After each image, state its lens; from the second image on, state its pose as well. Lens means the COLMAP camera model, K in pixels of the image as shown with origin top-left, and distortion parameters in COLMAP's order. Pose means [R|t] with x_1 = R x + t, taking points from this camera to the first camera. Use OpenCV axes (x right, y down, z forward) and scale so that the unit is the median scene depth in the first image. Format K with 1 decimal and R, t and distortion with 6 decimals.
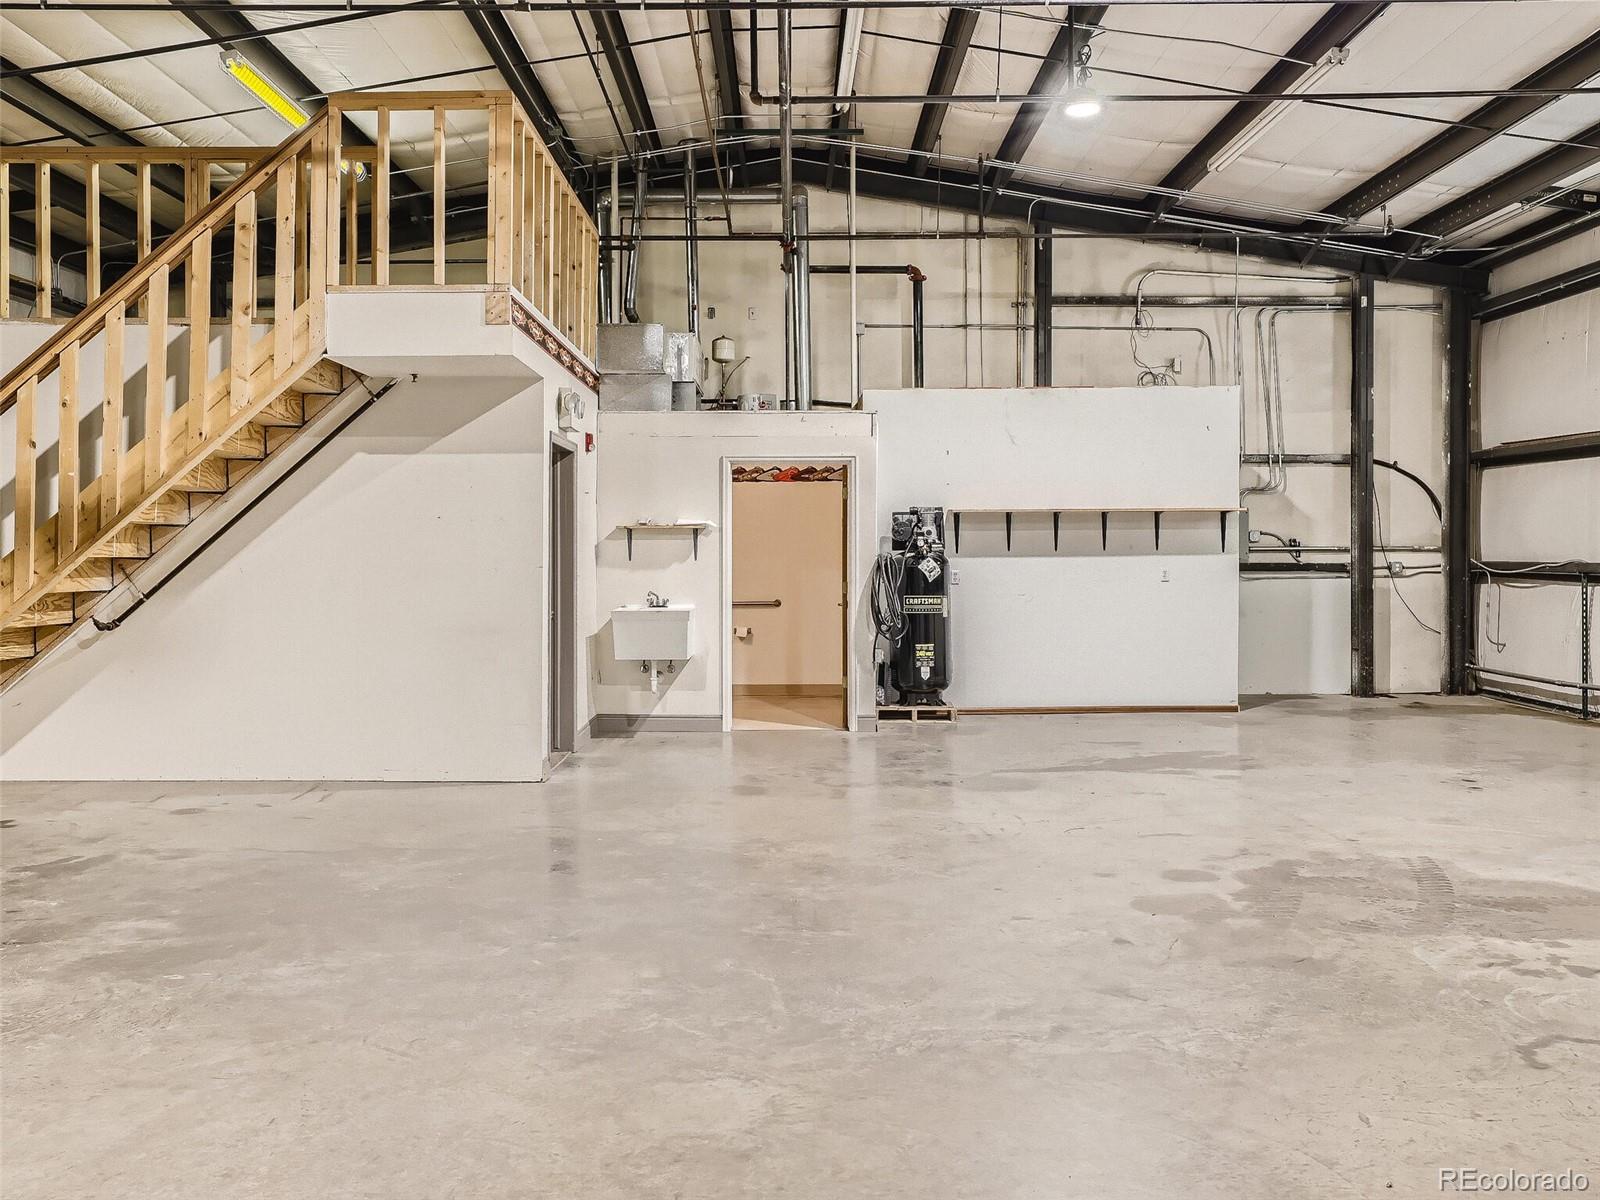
lens RADIAL K [[1326.1, 0, 781.0], [0, 1326.1, 565.6], [0, 0, 1]] dist [-0.006944, 0.004089]
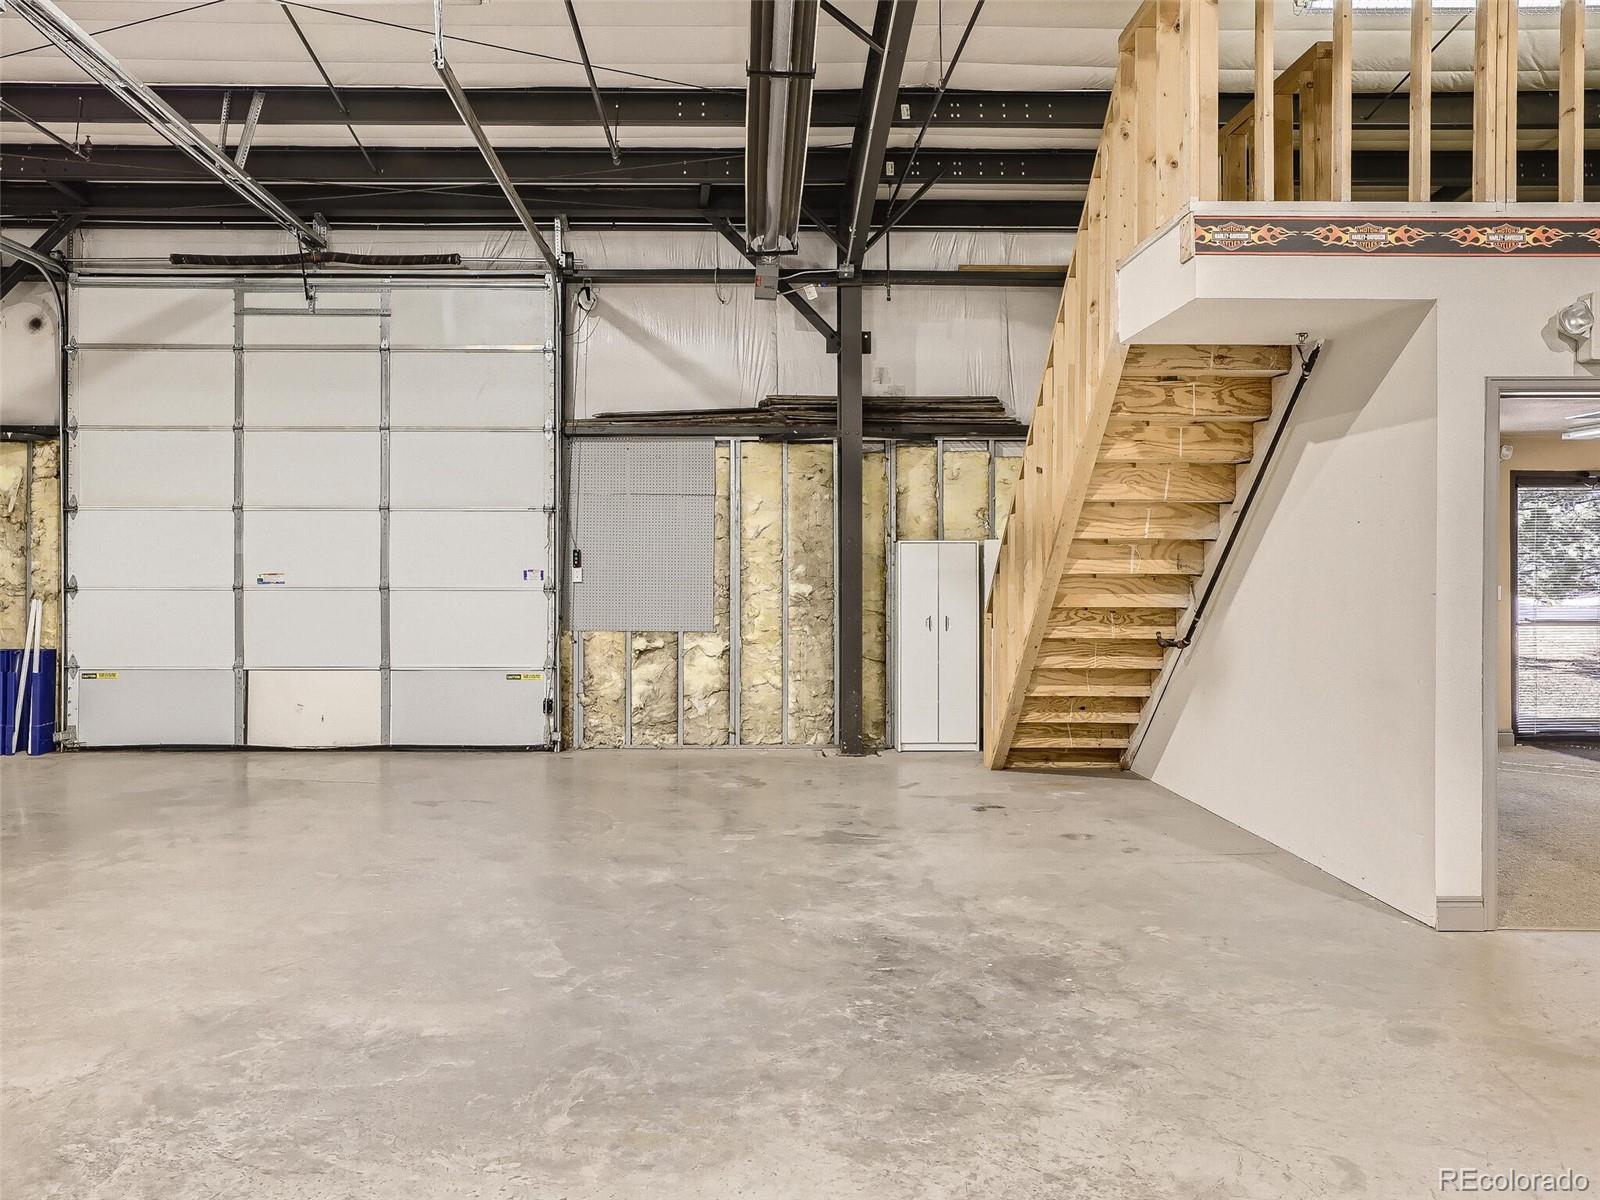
lens RADIAL K [[1296.8, 0, 749.5], [0, 1296.8, 555.2], [0, 0, 1]] dist [-0.012630, 0.046952]
pose [[0.013142, -0.007648, -0.999884, 0.321896], [-0.009377, 0.999926, -0.007772, -0.006906], [0.999870, 0.009478, 0.013069, 0.480876]]
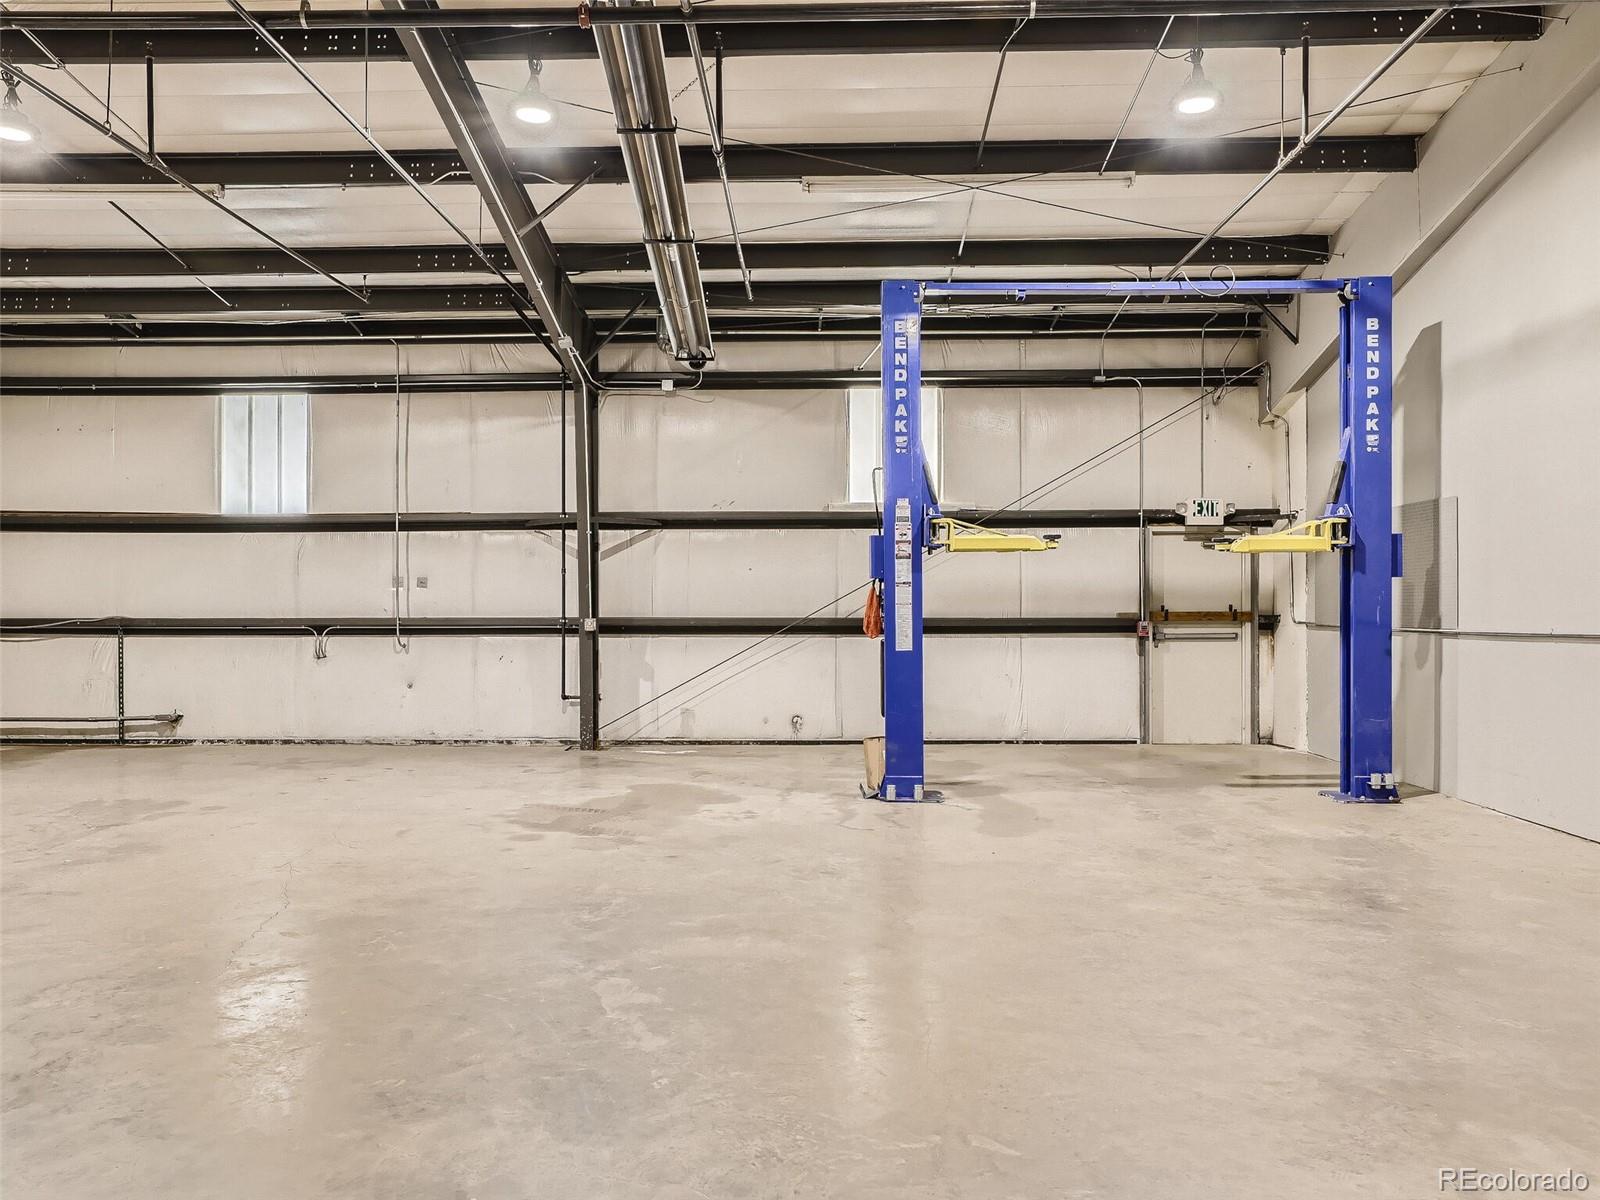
lens RADIAL K [[1221.2, 0, 800.0], [0, 1221.2, 600.0], [0, 0, 1]] dist [-0.031518, 0.067713]
pose [[0.017708, 0.006954, 0.999819, -0.507157], [0.011859, 0.999904, -0.007165, -0.003091], [-0.999773, 0.011984, 0.017624, 0.351808]]
